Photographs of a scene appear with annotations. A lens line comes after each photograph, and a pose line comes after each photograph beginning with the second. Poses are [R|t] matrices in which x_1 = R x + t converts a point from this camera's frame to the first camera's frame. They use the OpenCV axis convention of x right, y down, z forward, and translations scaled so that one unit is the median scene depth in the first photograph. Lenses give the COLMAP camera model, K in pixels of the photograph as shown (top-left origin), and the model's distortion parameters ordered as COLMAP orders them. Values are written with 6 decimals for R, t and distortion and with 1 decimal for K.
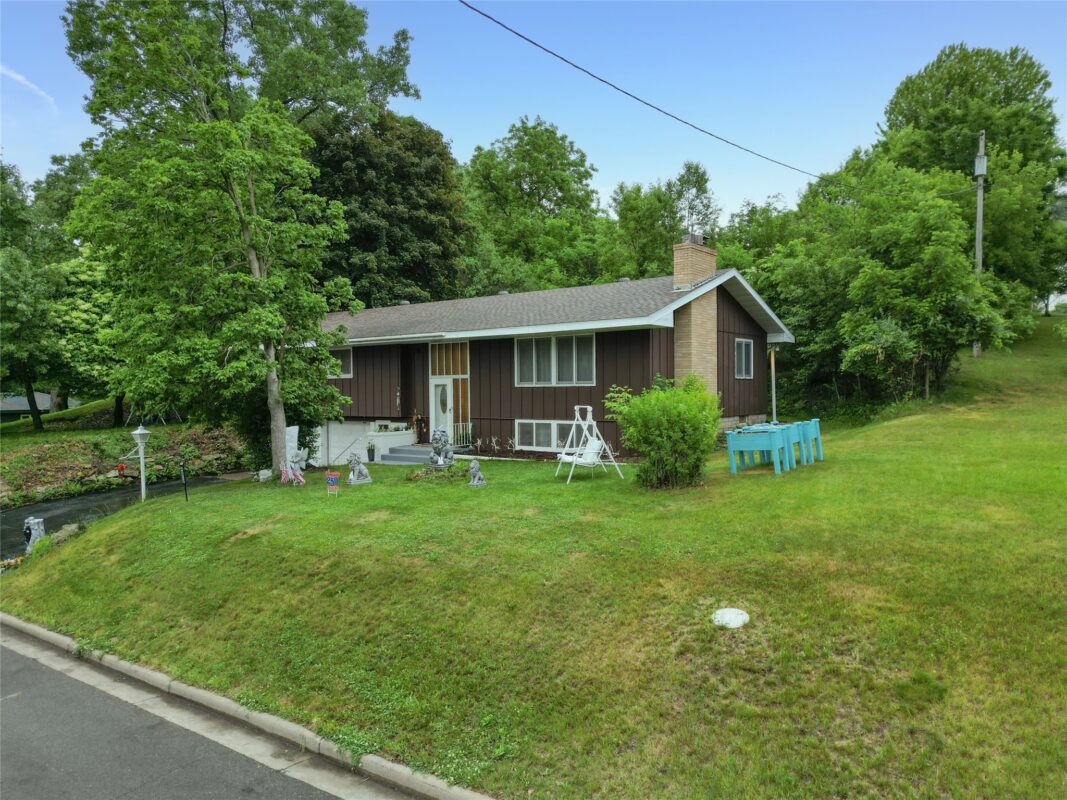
lens RADIAL K [[746.4, 0, 532.1], [0, 746.4, 398.9], [0, 0, 1]] dist [0.087676, -0.092983]
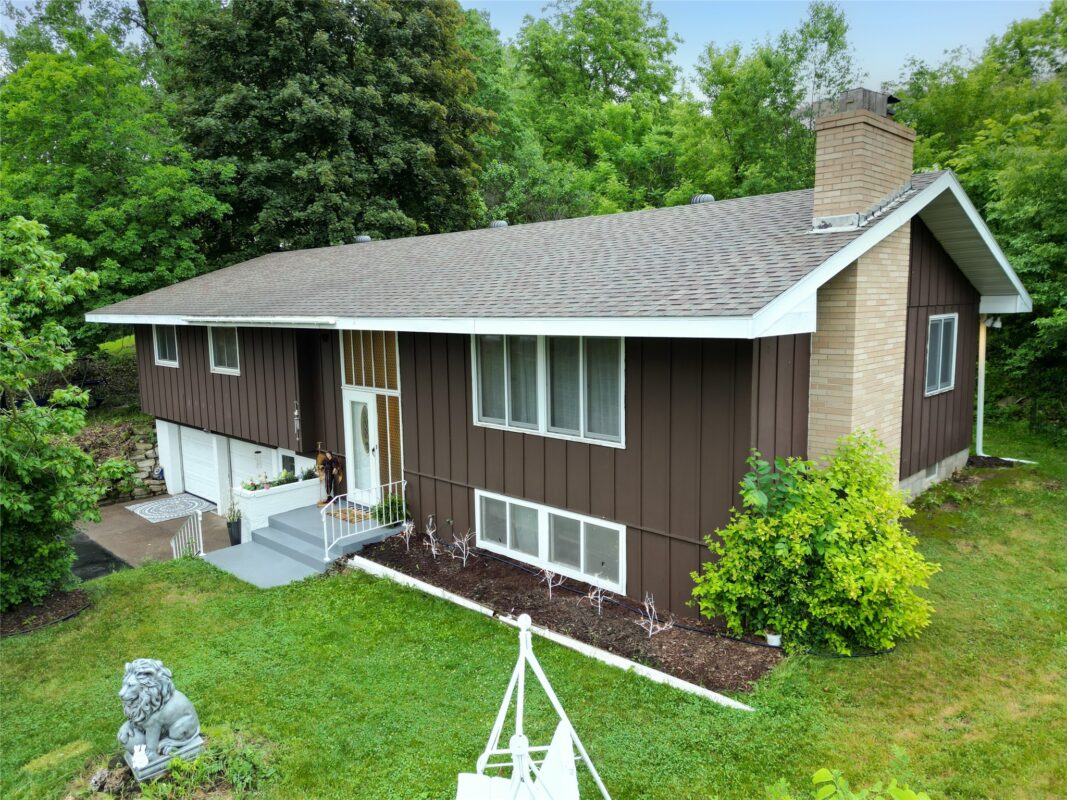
lens RADIAL K [[746.4, 0, 532.1], [0, 746.4, 398.9], [0, 0, 1]] dist [0.087676, -0.092983]
pose [[0.993235, 0.006496, -0.115938, 0.045410], [0.007138, 0.993130, 0.116795, -0.056155], [0.115900, -0.116833, 0.986366, 0.305598]]
